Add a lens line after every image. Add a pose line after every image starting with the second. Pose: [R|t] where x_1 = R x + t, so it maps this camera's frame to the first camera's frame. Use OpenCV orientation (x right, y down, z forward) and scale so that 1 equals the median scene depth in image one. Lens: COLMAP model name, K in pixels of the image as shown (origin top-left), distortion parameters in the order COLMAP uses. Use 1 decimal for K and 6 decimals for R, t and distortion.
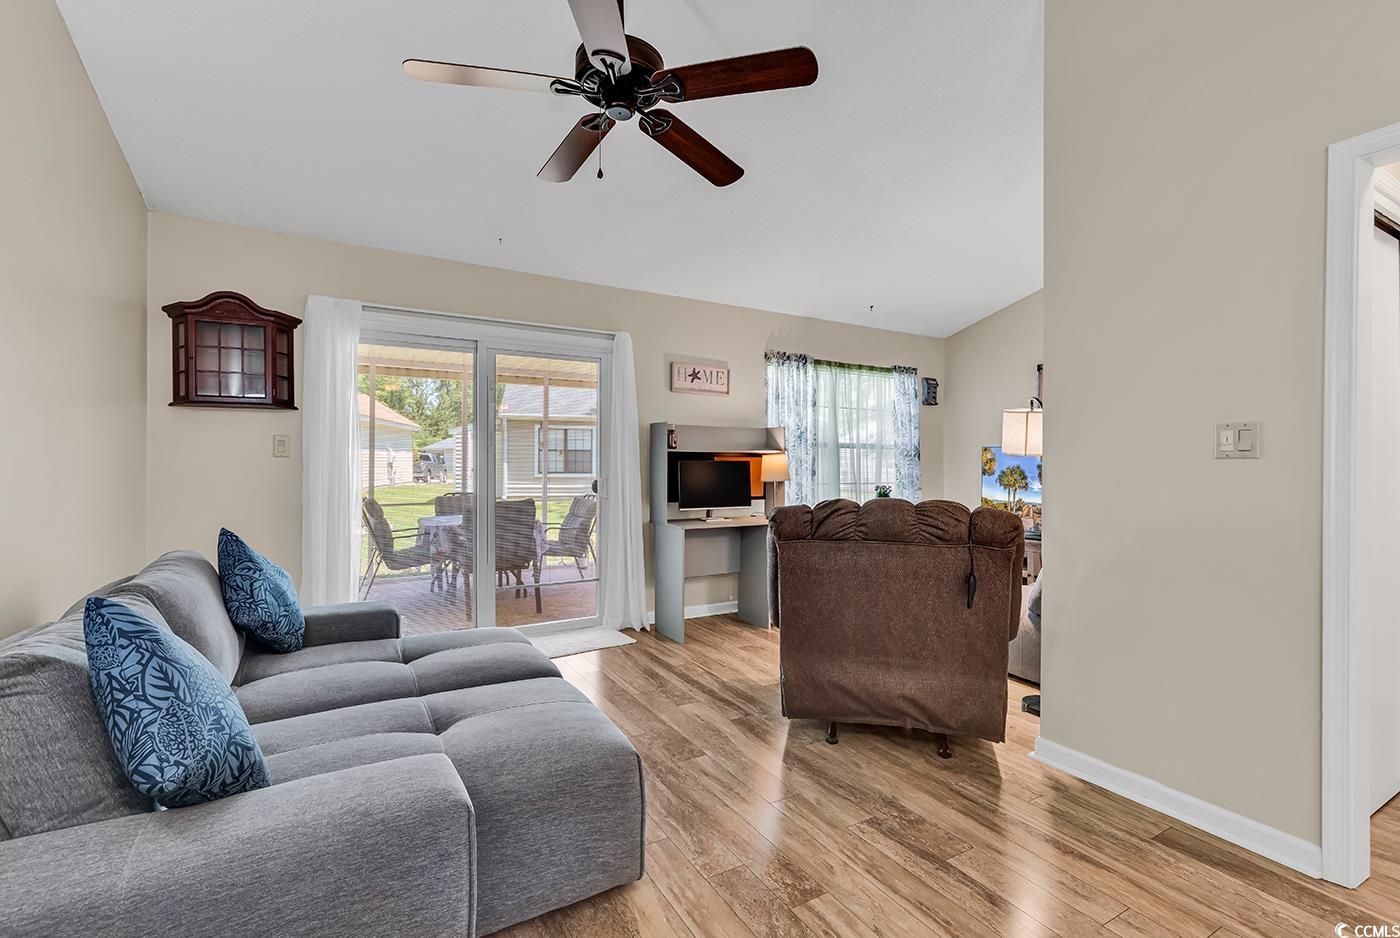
lens RADIAL K [[622.5, 0, 694.6], [0, 622.5, 466.5], [0, 0, 1]] dist [0.004048, -0.000248]
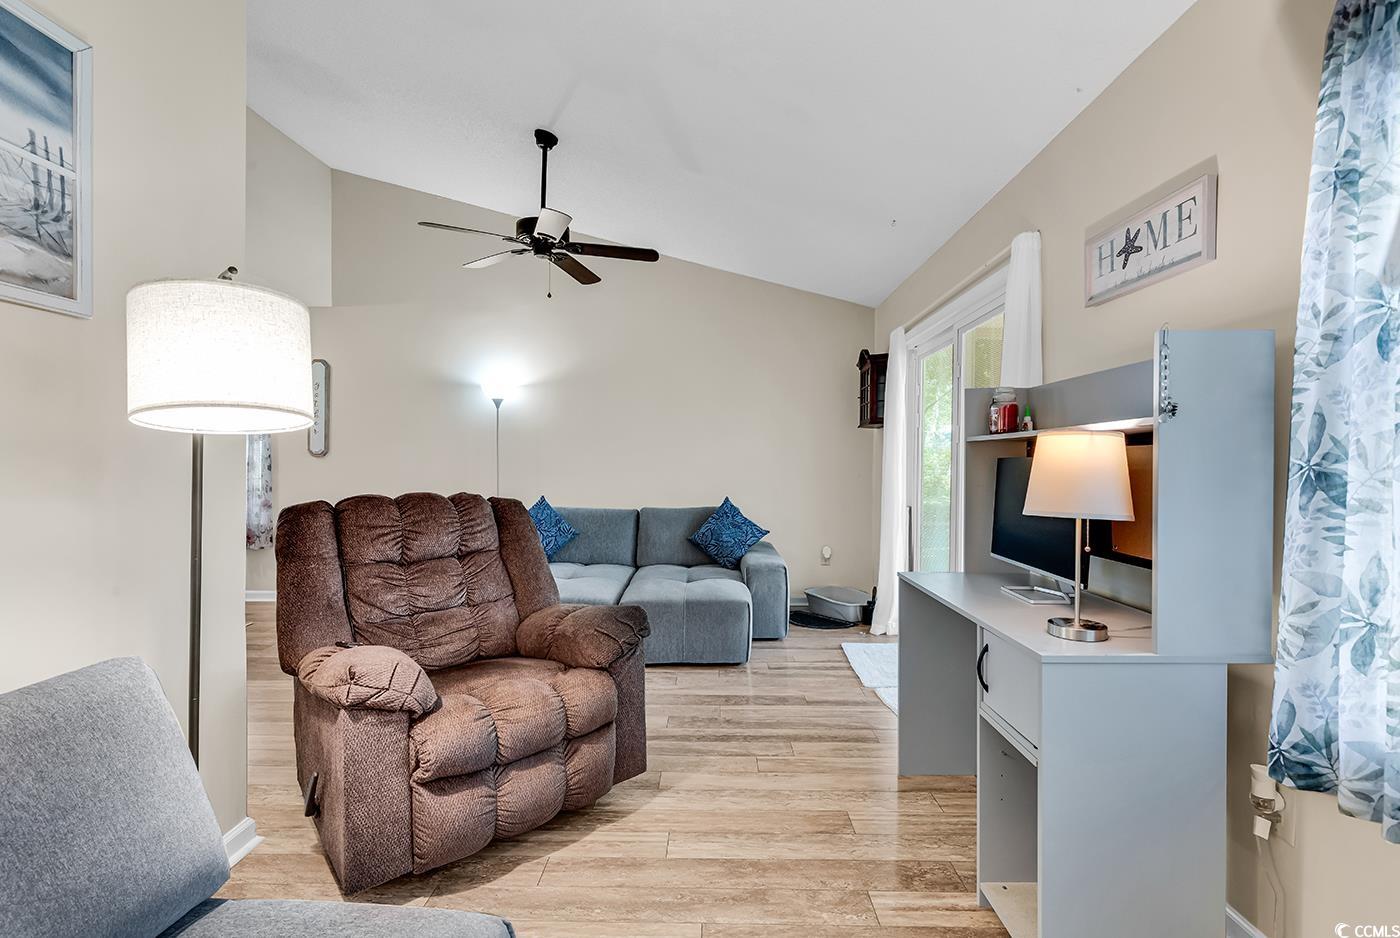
lens RADIAL K [[626.8, 0, 718.5], [0, 626.8, 463.4], [0, 0, 1]] dist [0.000120, -0.000549]
pose [[-0.491918, -0.003235, -0.870636, 1.035810], [-0.008680, 0.999962, 0.001189, -0.006738], [0.870599, 0.008142, -0.491927, 2.057971]]
